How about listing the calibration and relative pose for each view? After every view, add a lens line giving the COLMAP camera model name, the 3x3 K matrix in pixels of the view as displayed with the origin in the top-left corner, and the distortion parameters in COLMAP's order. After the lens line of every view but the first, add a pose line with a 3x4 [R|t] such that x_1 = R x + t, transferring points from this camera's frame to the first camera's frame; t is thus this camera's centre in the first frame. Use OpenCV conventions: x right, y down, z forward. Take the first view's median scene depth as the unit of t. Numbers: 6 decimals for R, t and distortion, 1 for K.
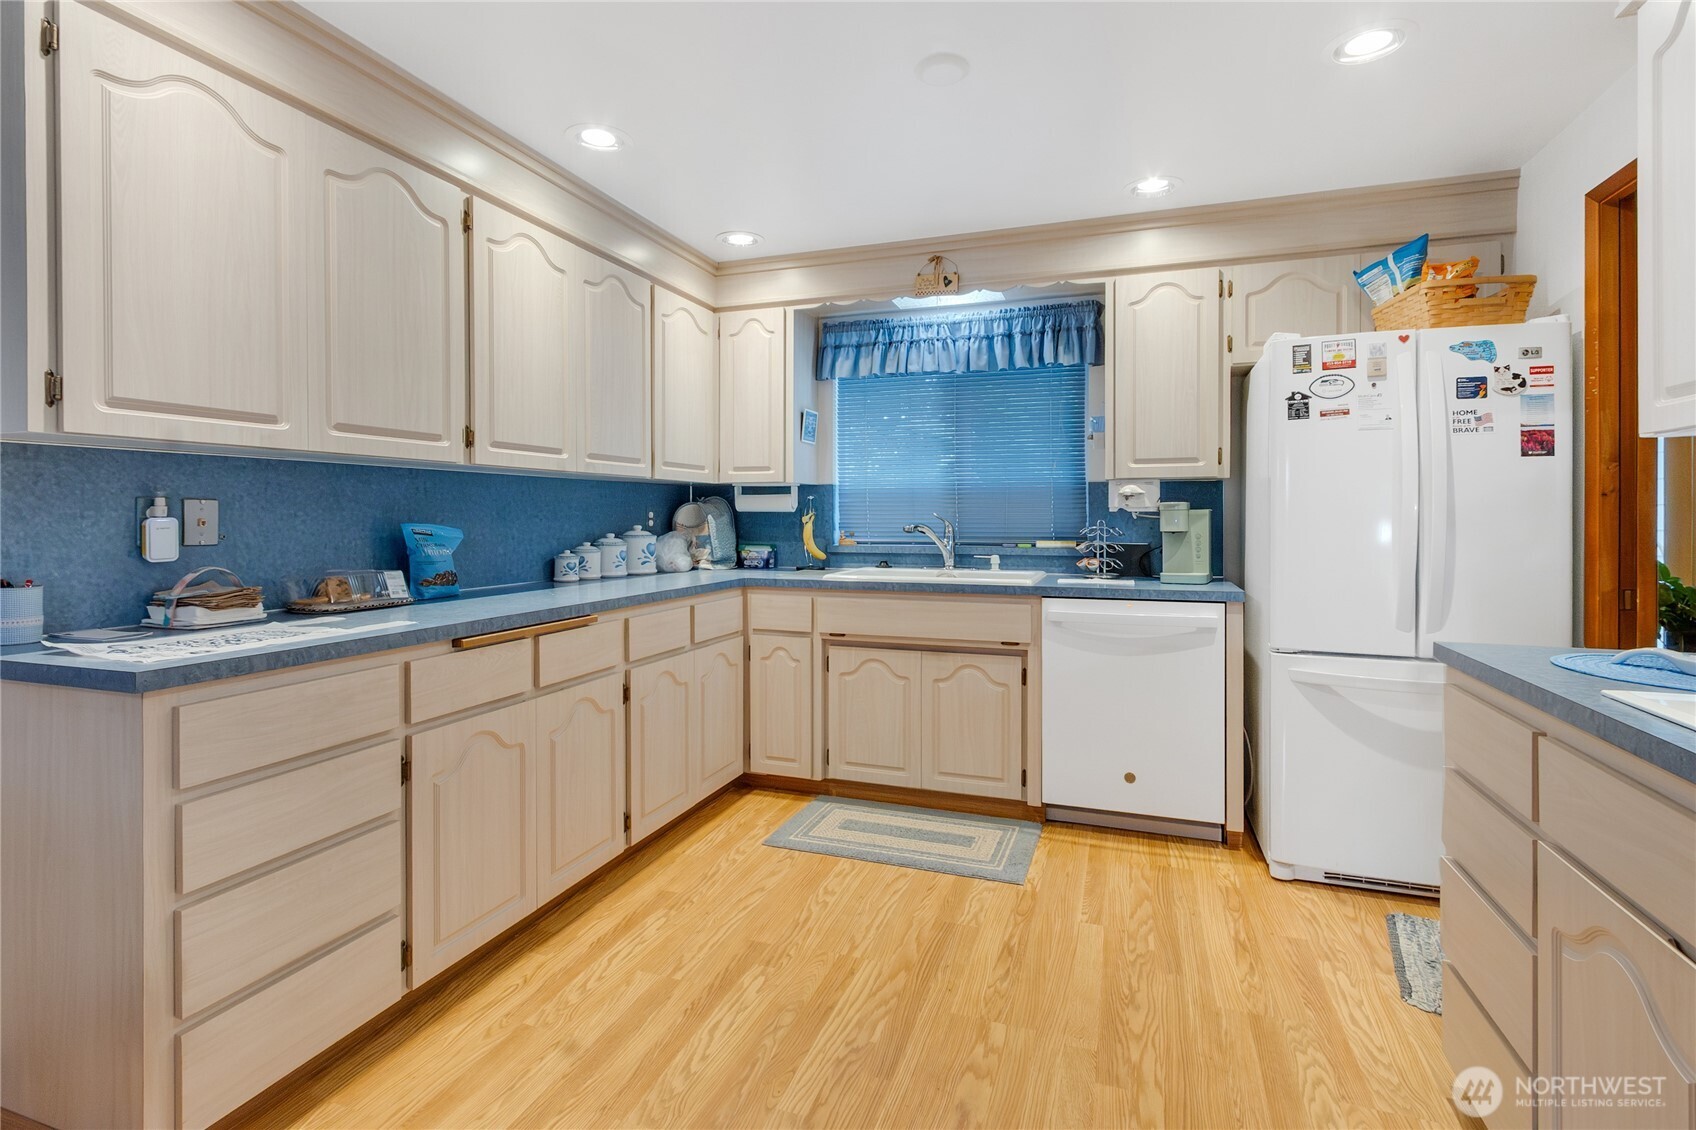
lens RADIAL K [[801.7, 0, 841.0], [0, 801.7, 522.8], [0, 0, 1]] dist [-0.003562, -0.000502]
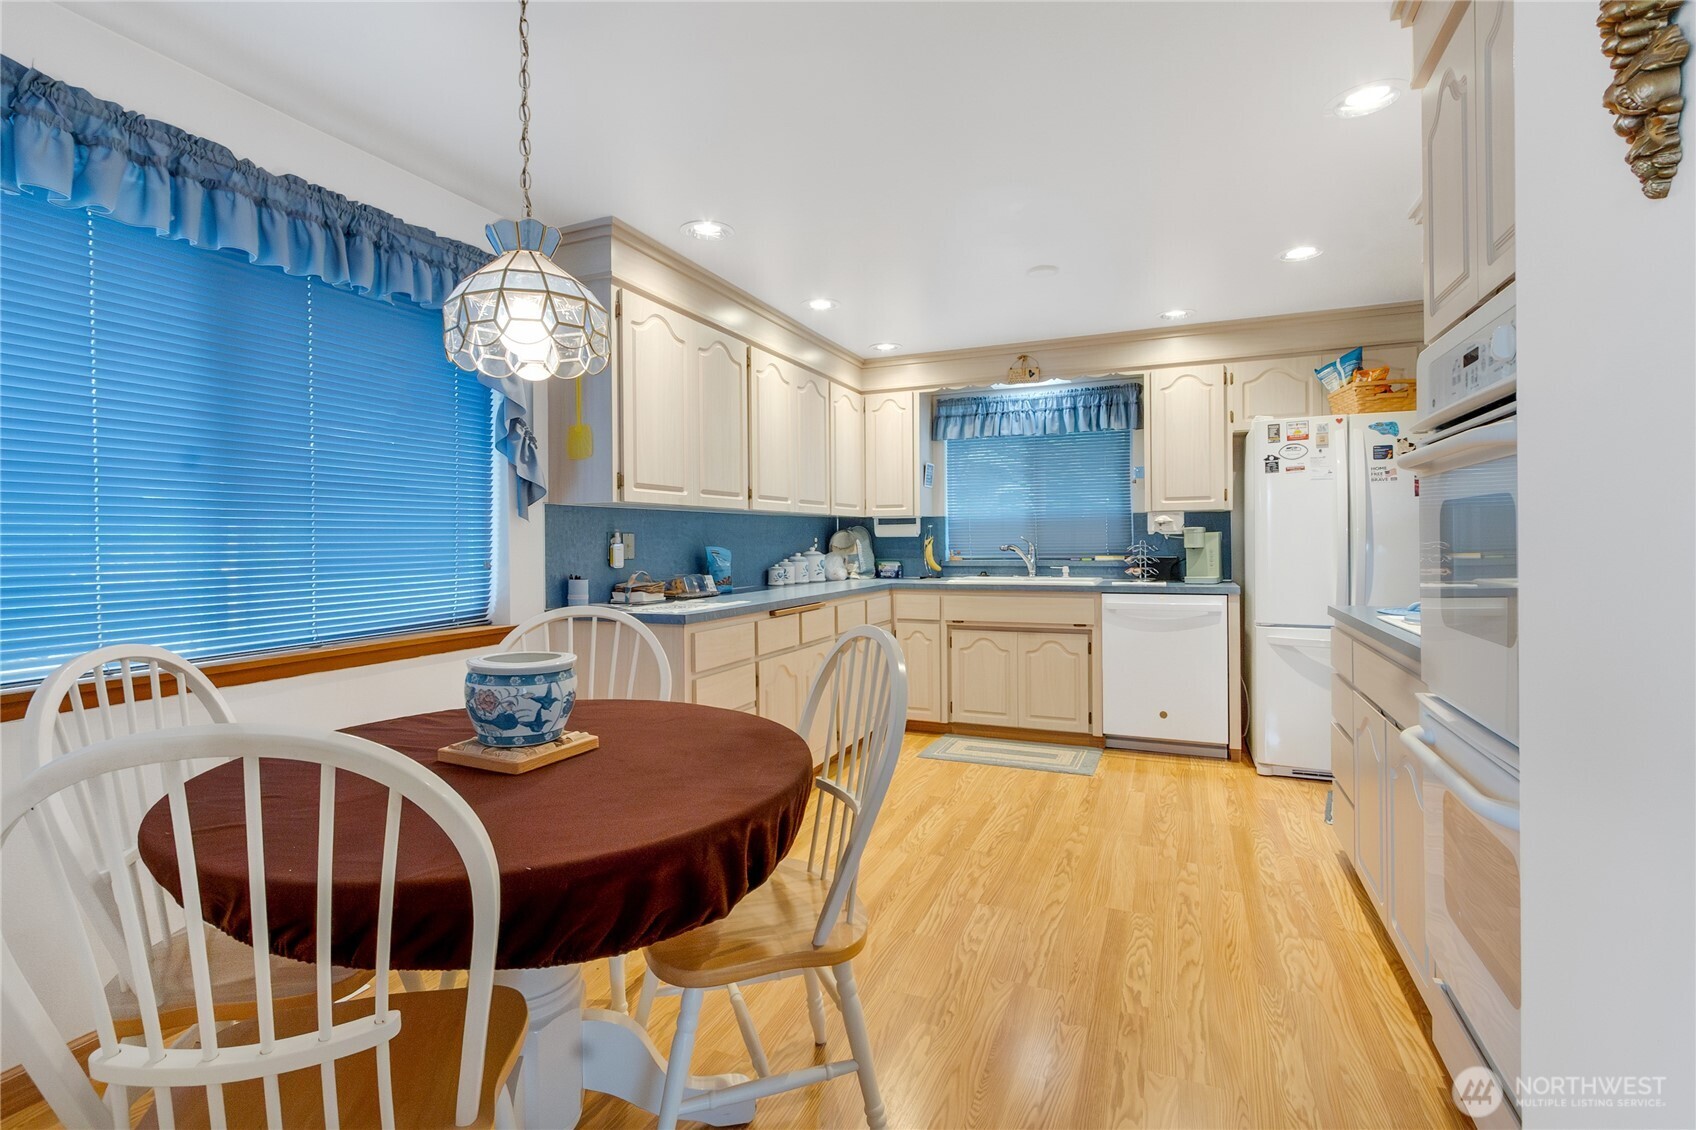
lens RADIAL K [[801.7, 0, 848.7], [0, 801.7, 551.0], [0, 0, 1]] dist [-0.003562, -0.000502]
pose [[0.999053, -0.009891, -0.042361, -0.161254], [0.010079, 0.999940, 0.004226, 0.005061], [0.042317, -0.004649, 0.999093, -0.524594]]
